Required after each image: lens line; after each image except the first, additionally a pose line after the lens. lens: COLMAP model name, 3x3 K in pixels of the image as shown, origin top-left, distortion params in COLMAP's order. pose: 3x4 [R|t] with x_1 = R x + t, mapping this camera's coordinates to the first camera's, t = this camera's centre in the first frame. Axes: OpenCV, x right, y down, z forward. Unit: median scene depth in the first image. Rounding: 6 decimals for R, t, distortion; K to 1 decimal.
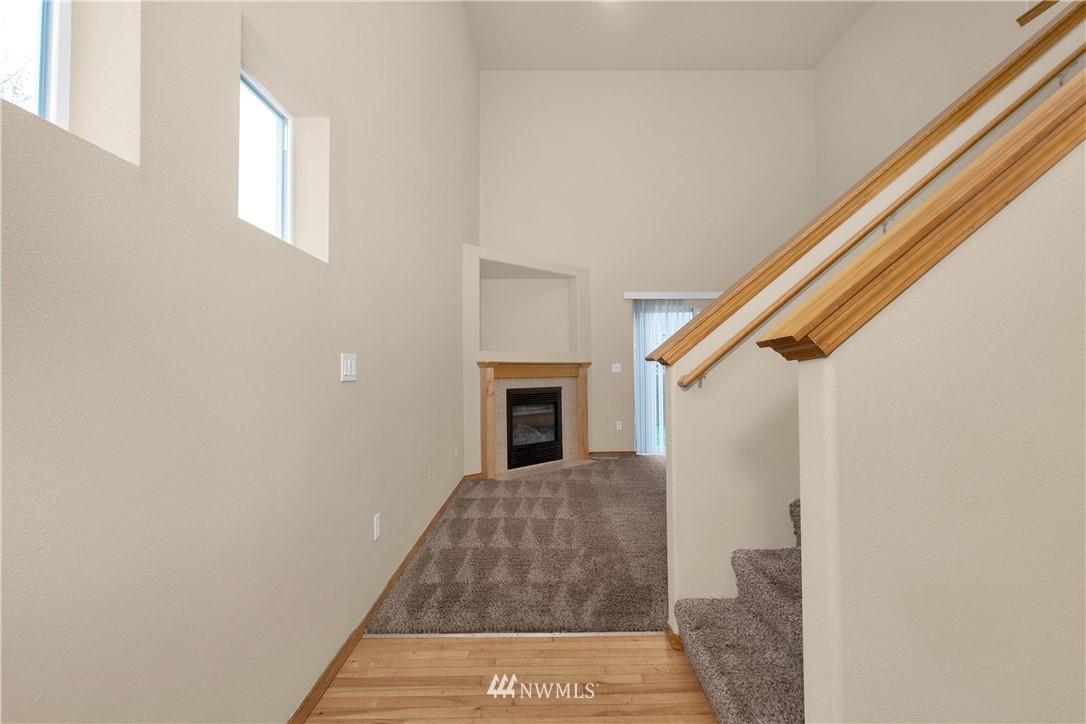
lens RADIAL K [[511.9, 0, 540.7], [0, 511.9, 362.6], [0, 0, 1]] dist [-0.010367, 0.003631]
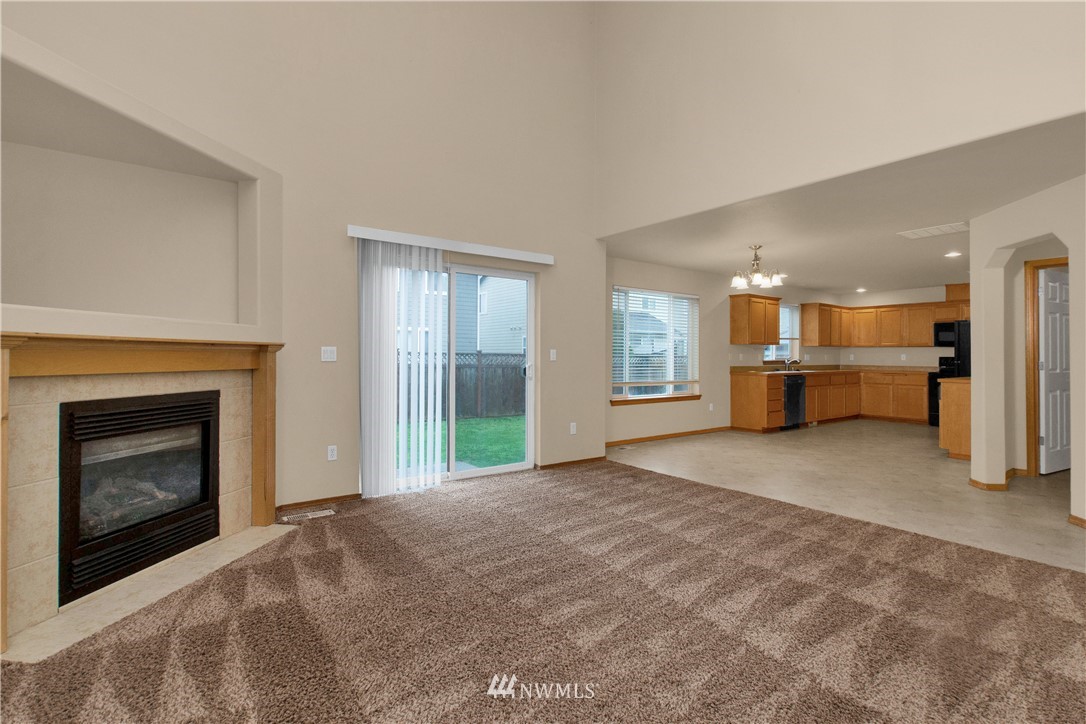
lens RADIAL K [[511.9, 0, 556.9], [0, 511.9, 353.9], [0, 0, 1]] dist [-0.010367, 0.003631]
pose [[0.793316, 0.014374, 0.608641, -0.001147], [-0.021204, 0.999767, 0.004028, 0.002565], [-0.608441, -0.016101, 0.793436, 0.410999]]
